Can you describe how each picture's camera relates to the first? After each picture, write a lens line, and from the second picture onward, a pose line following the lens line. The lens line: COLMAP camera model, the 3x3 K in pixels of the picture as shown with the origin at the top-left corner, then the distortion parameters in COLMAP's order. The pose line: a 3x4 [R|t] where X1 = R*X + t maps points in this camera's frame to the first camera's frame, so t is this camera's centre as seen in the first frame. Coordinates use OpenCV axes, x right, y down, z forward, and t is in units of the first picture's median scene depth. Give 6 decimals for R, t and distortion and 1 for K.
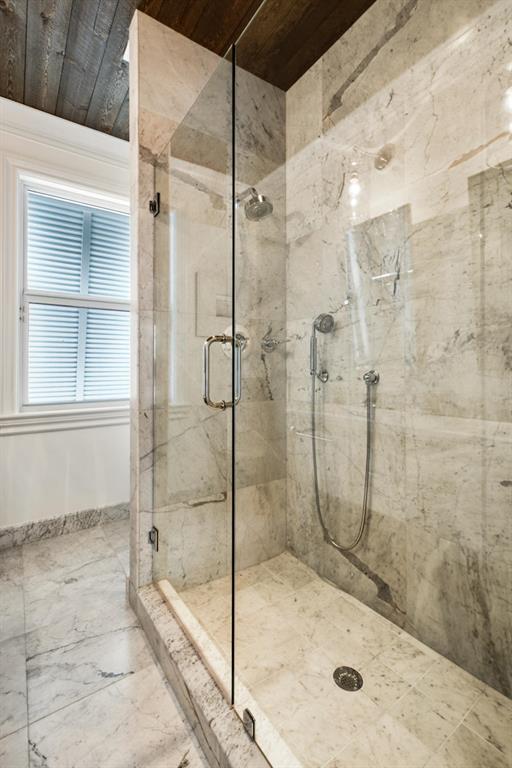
lens RADIAL K [[347.9, 0, 257.3], [0, 347.9, 361.8], [0, 0, 1]] dist [0.008689, -0.000968]
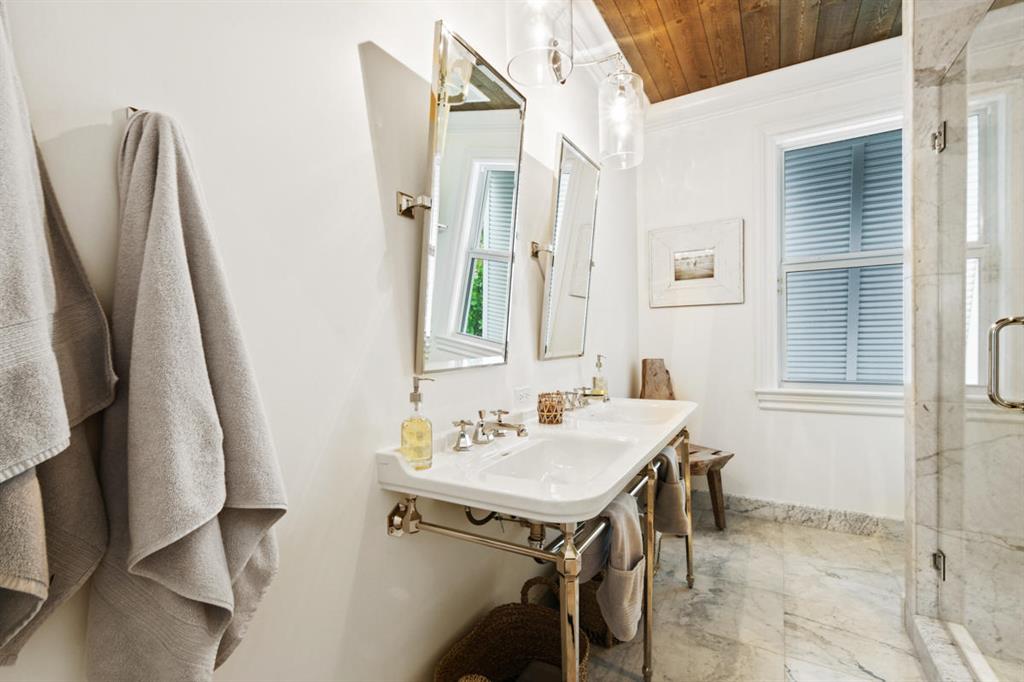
lens RADIAL K [[455.4, 0, 510.2], [0, 455.4, 354.0], [0, 0, 1]] dist [0.002719, 0.000518]
pose [[0.418243, 0.026288, -0.907955, 0.221184], [0.038564, 0.998166, 0.046664, -0.053035], [0.907516, -0.054531, 0.416463, -0.283255]]
